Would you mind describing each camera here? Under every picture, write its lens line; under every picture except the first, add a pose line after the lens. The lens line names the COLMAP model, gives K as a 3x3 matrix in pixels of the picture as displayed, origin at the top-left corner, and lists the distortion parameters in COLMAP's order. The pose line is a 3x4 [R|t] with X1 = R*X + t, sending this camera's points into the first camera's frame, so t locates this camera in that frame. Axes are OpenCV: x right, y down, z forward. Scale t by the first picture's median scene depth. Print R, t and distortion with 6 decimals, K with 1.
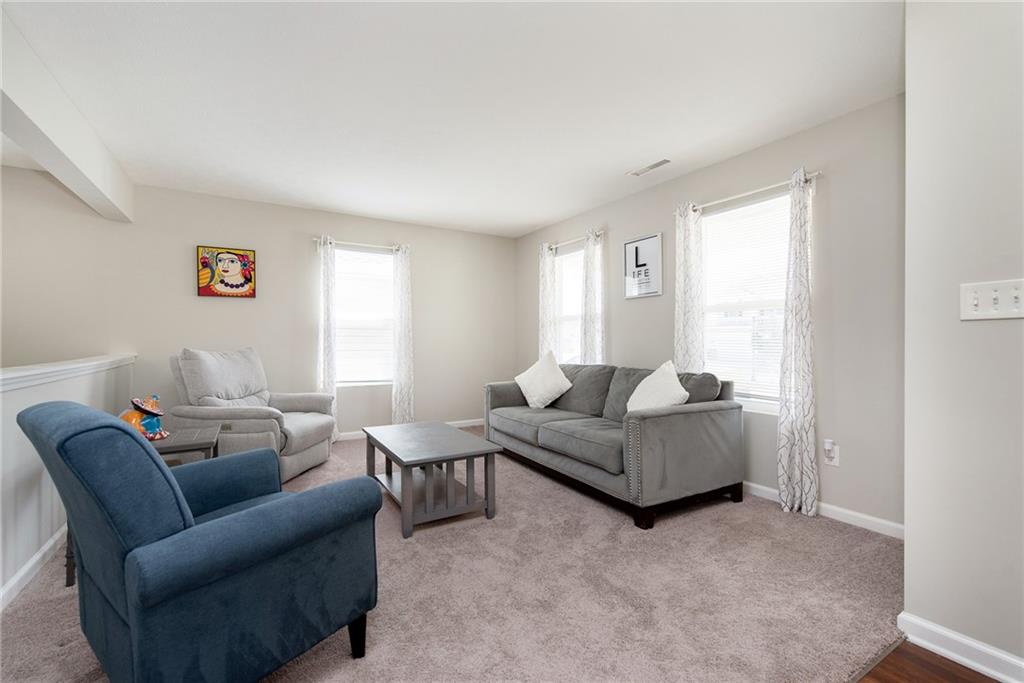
lens RADIAL K [[439.3, 0, 510.5], [0, 439.3, 333.9], [0, 0, 1]] dist [-0.000026, 0.000017]
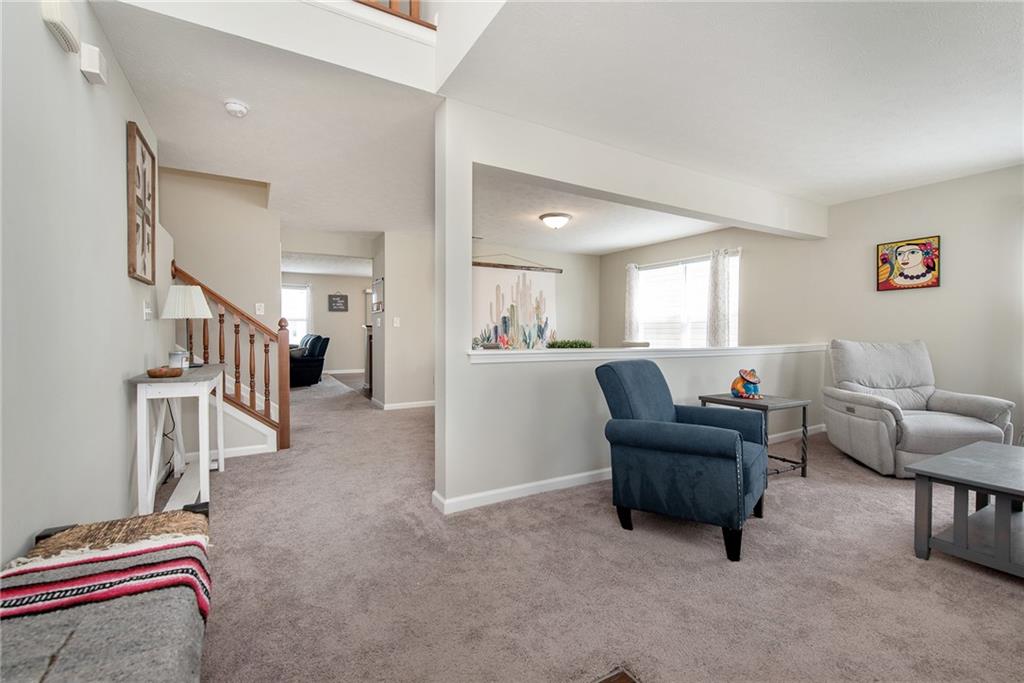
lens RADIAL K [[450.1, 0, 509.2], [0, 450.1, 338.8], [0, 0, 1]] dist [-0.000802, -0.000264]
pose [[-0.034070, 0.018491, -0.999248, 0.417313], [0.012629, 0.999757, 0.018070, -0.001021], [0.999340, -0.012003, -0.034295, 0.129110]]
